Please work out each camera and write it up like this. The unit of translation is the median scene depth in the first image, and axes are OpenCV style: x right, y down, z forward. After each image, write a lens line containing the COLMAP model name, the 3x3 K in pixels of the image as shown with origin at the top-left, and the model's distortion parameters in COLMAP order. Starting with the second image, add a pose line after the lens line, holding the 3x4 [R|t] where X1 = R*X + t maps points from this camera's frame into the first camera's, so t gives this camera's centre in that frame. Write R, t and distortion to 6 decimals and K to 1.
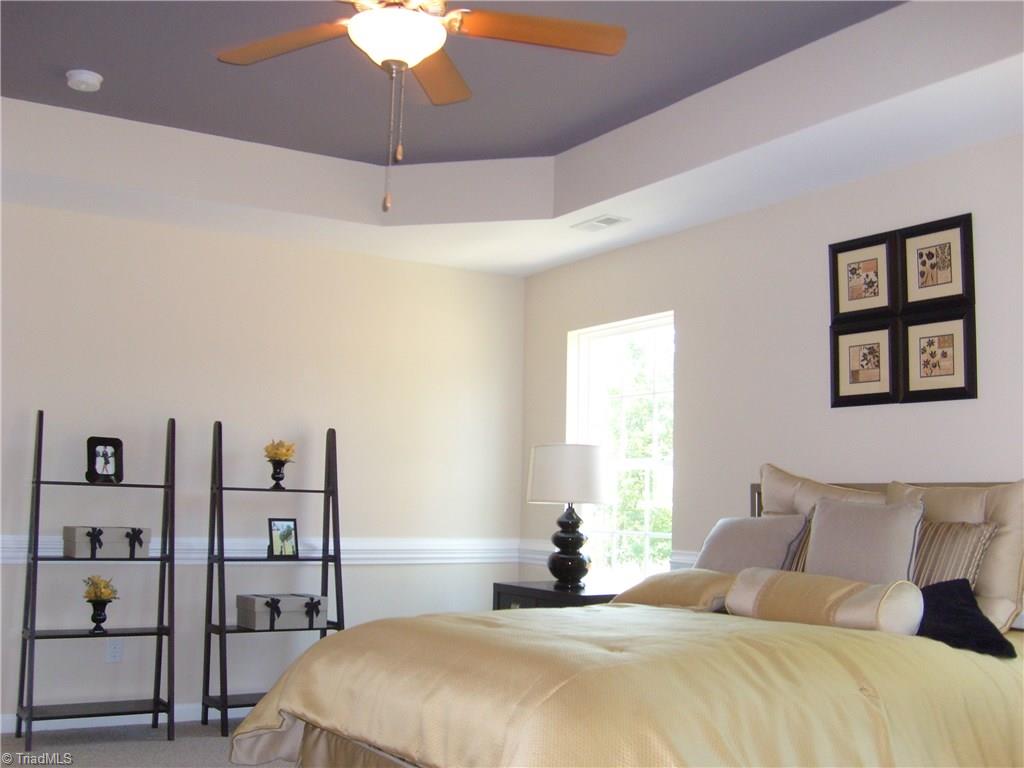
lens RADIAL K [[1140.1, 0, 512.0], [0, 1140.1, 384.0], [0, 0, 1]] dist [-0.026516, -0.005198]
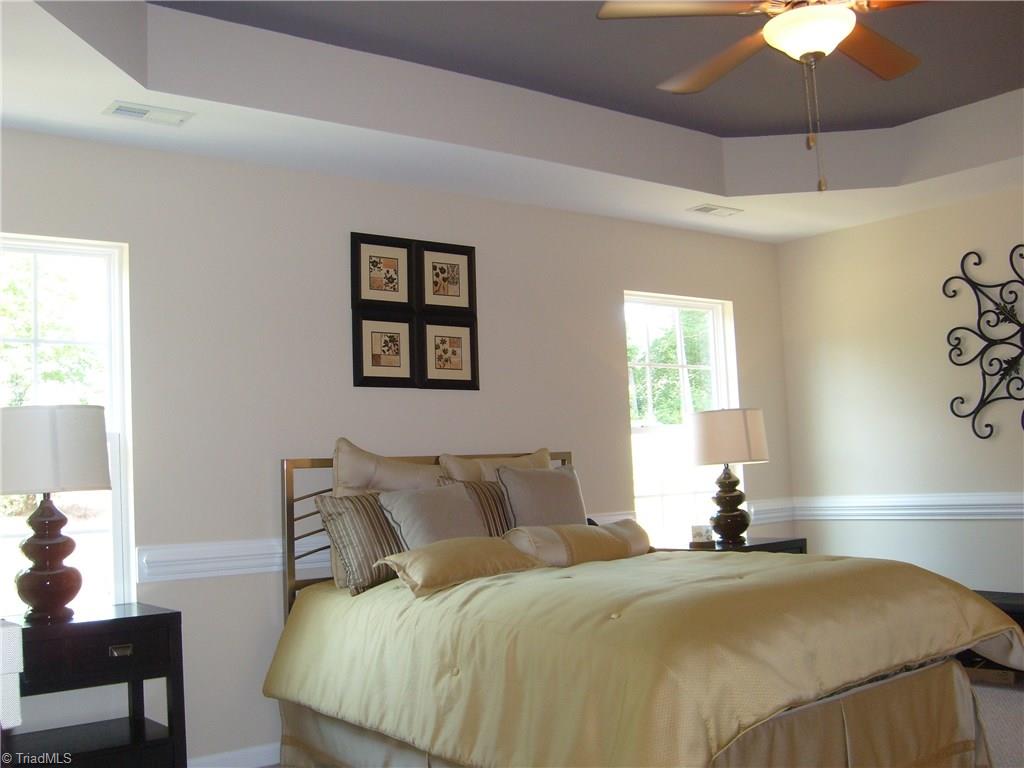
lens RADIAL K [[1140.1, 0, 512.0], [0, 1140.1, 384.0], [0, 0, 1]] dist [-0.026516, -0.005198]
pose [[-0.108840, 0.059611, 0.992270, -0.820953], [-0.067223, 0.995474, -0.067177, 0.083474], [-0.991784, -0.074015, -0.104340, 1.004721]]
